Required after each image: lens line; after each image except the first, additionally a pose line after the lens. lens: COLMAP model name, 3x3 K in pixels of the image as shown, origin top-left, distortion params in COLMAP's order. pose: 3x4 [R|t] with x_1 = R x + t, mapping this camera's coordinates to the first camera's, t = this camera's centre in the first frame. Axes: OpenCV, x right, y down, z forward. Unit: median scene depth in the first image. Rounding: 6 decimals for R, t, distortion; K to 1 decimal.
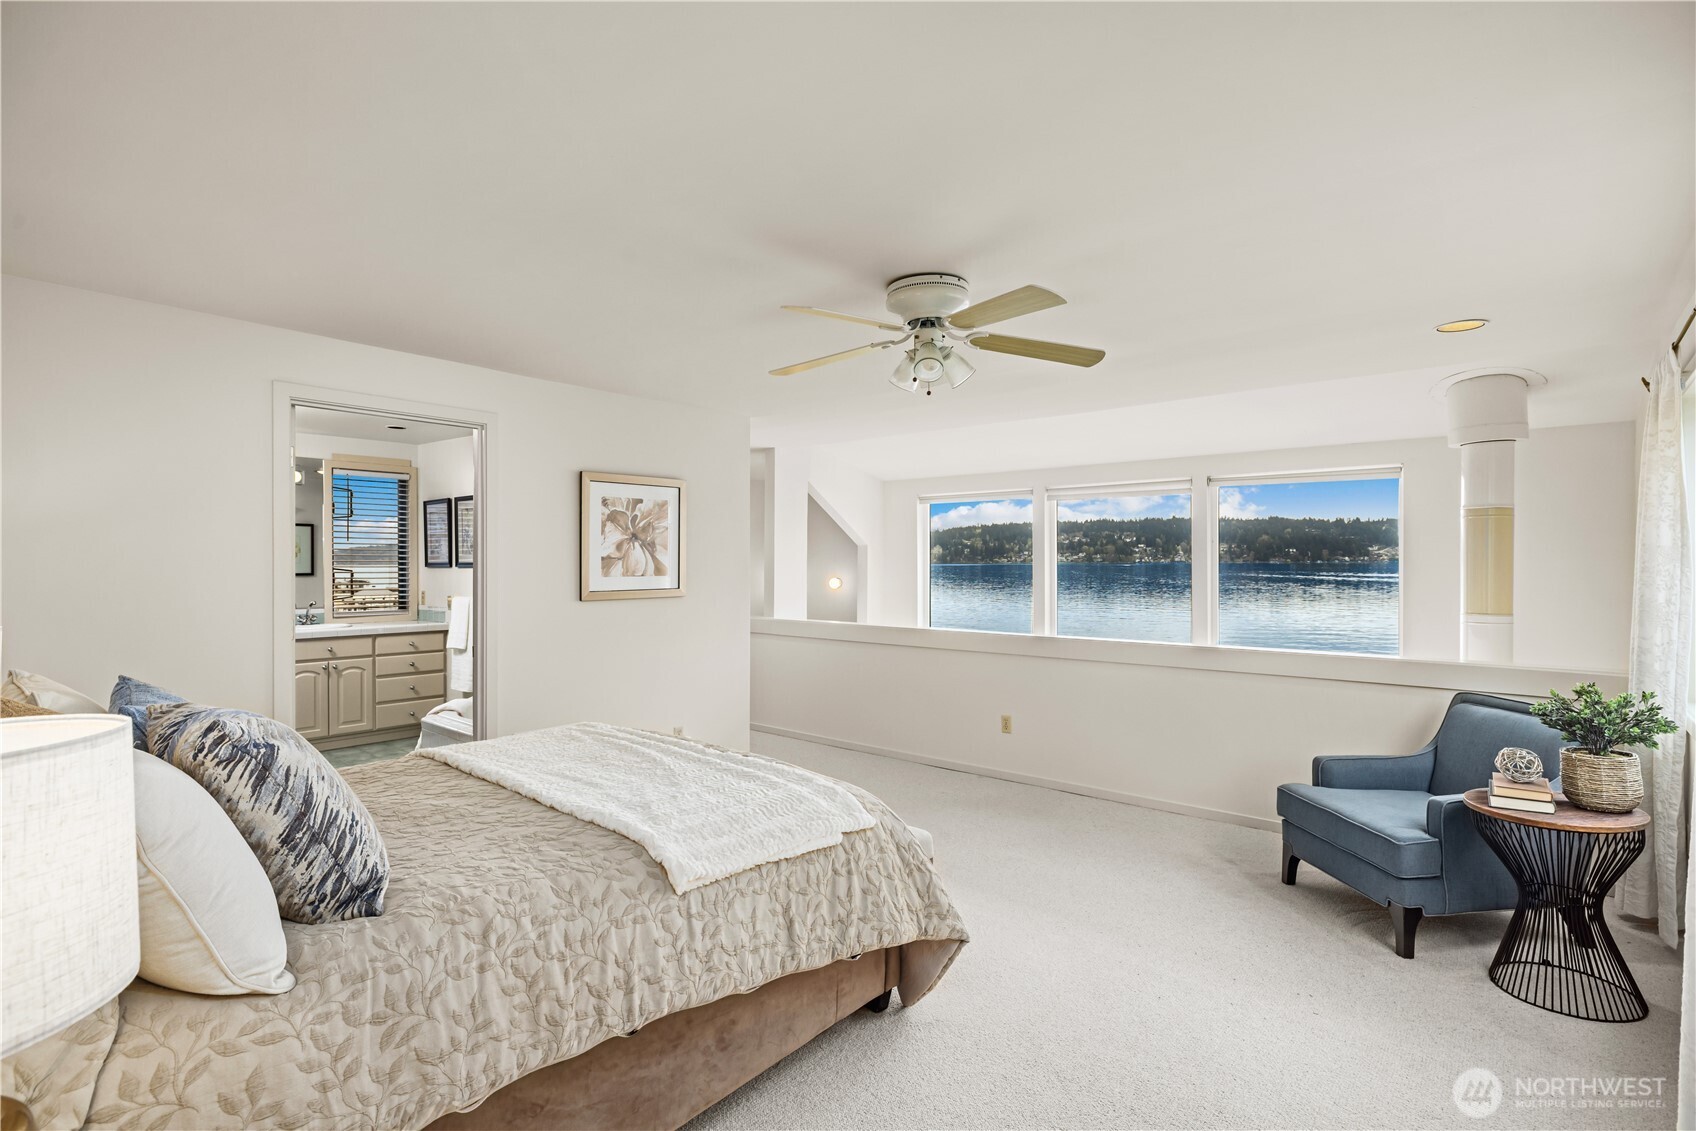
lens RADIAL K [[798.7, 0, 837.3], [0, 798.7, 564.6], [0, 0, 1]] dist [-0.003008, -0.000170]
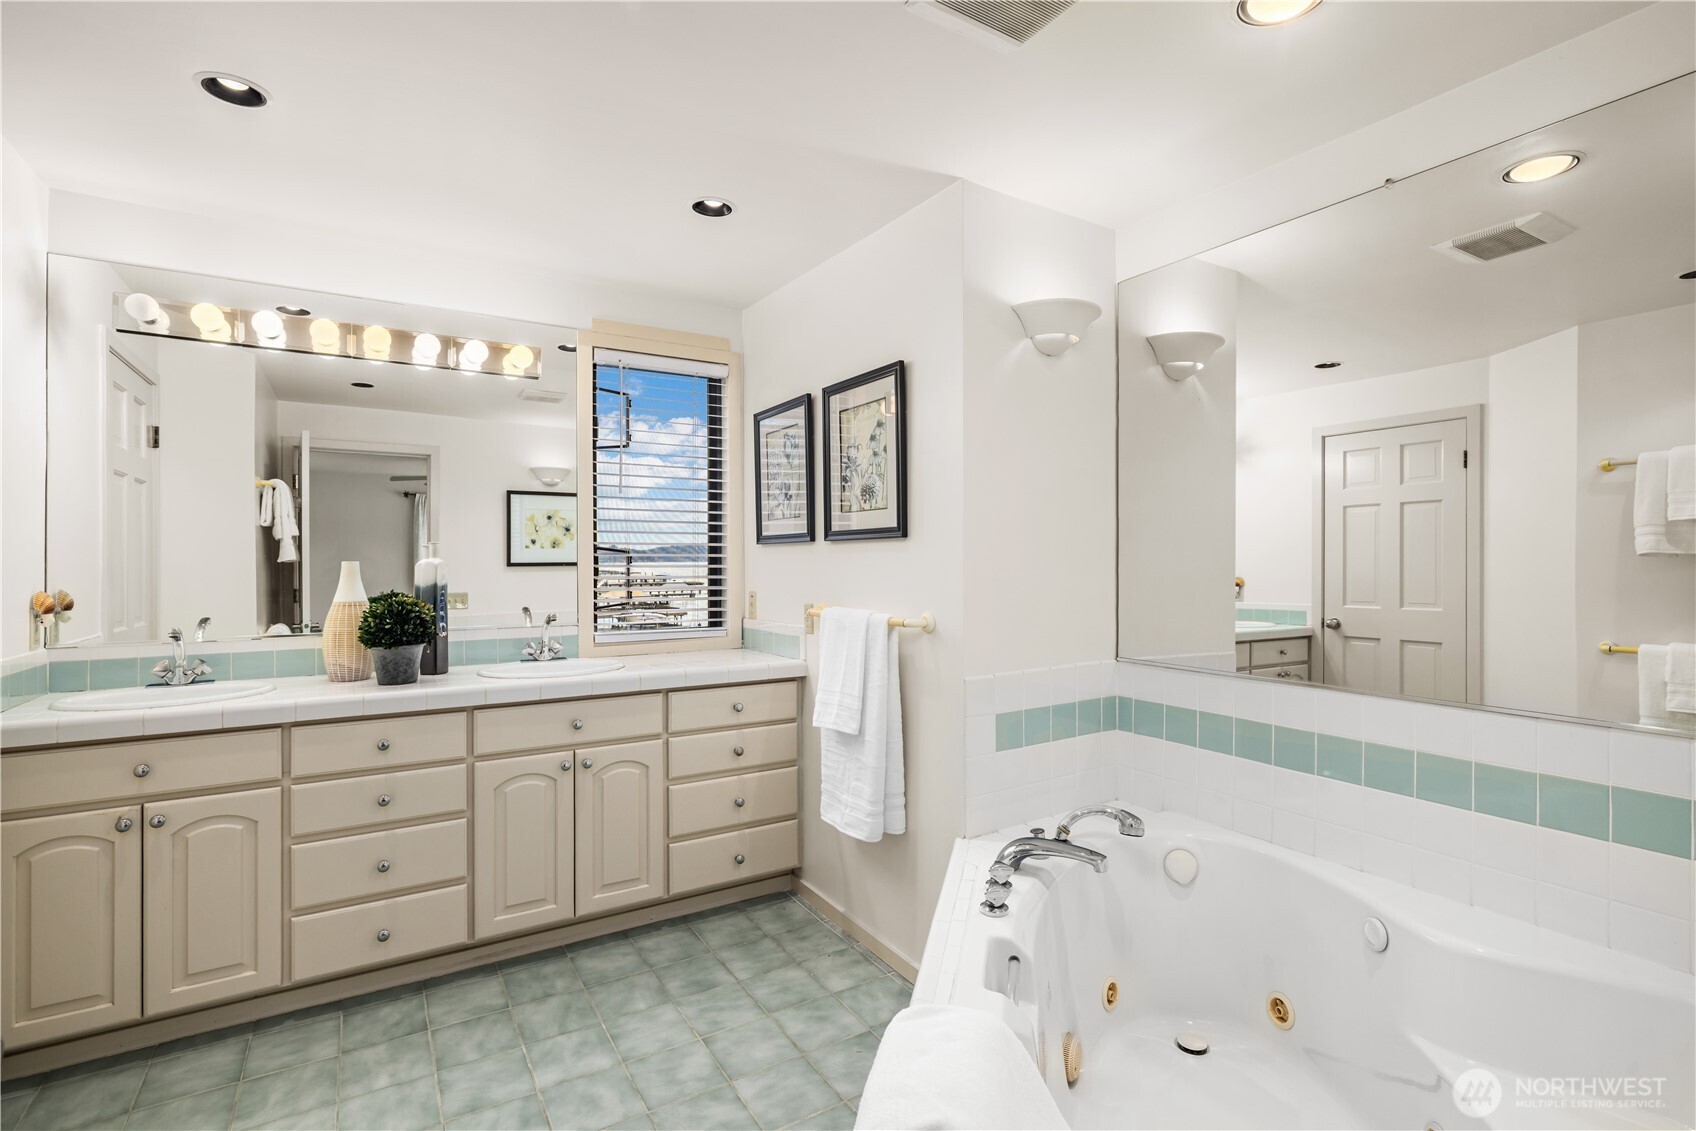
lens RADIAL K [[798.7, 0, 850.7], [0, 798.7, 565.3], [0, 0, 1]] dist [-0.003008, -0.000170]
pose [[0.956197, -0.001418, -0.292722, -0.324307], [0.003161, 0.999980, 0.005483, 0.013941], [0.292708, -0.006168, 0.956182, 0.556686]]
